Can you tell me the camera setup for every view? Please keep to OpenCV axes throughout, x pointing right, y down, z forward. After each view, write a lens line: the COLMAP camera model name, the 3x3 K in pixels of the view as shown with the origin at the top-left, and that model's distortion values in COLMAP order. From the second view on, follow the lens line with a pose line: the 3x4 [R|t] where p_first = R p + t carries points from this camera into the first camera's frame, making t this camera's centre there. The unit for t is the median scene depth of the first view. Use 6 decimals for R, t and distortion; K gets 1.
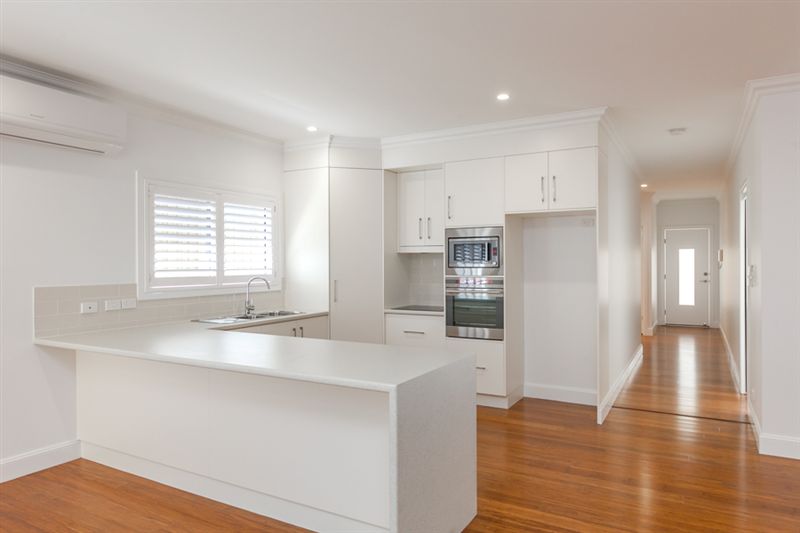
lens RADIAL K [[528.3, 0, 400.0], [0, 528.3, 266.5], [0, 0, 1]] dist [0.000924, 0.000427]
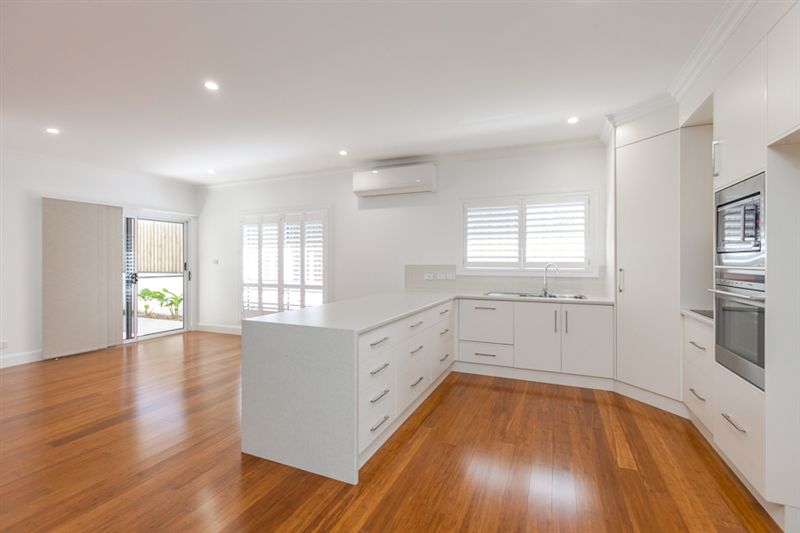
lens RADIAL K [[356.0, 0, 400.0], [0, 356.0, 266.5], [0, 0, 1]] dist [-0.001330, -0.000289]
pose [[0.104478, 0.022731, -0.994267, 0.544906], [-0.008117, 0.999725, 0.022003, 0.013291], [0.994494, 0.005771, 0.104633, 0.653833]]
